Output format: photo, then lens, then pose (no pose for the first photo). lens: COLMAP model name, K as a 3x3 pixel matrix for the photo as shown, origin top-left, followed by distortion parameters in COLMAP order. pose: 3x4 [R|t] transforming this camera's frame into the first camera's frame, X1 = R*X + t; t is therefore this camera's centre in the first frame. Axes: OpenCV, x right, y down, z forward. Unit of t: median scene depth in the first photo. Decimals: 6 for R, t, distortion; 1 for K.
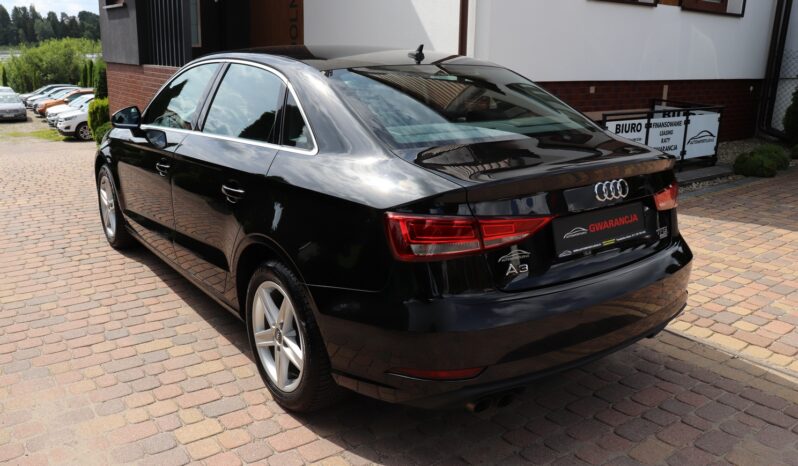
lens RADIAL K [[660.1, 0, 401.9], [0, 660.1, 230.2], [0, 0, 1]] dist [-0.169890, 0.138697]
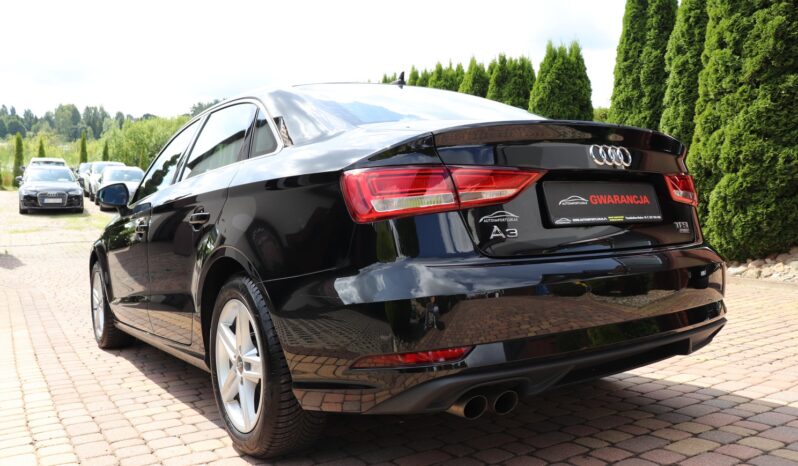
lens RADIAL K [[660.1, 0, 392.1], [0, 660.1, 231.0], [0, 0, 1]] dist [-0.169890, 0.138697]
pose [[0.996980, -0.053491, -0.056292, 0.074179], [0.037142, 0.965094, -0.259255, 0.244946], [0.068195, 0.256381, 0.964167, 0.169262]]
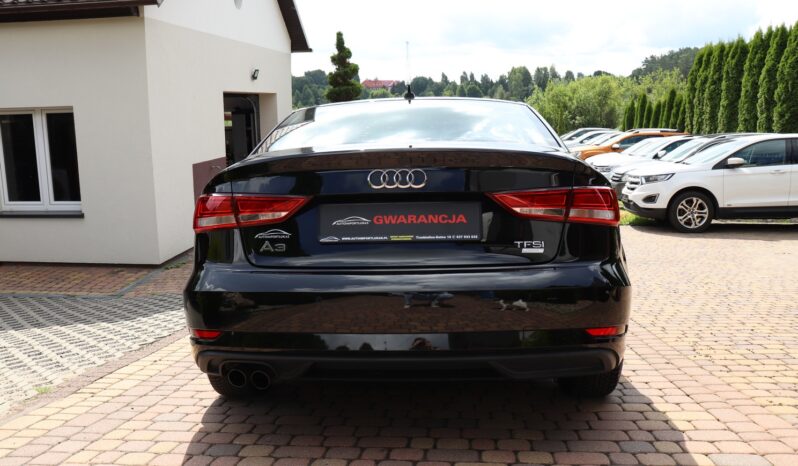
lens RADIAL K [[680.2, 0, 399.9], [0, 680.2, 234.8], [0, 0, 1]] dist [-0.083548, 0.035589]
pose [[0.765307, 0.002477, -0.643661, 0.937230], [-0.140915, 0.976379, -0.163790, 0.172349], [0.628052, 0.216051, 0.747578, 0.287665]]
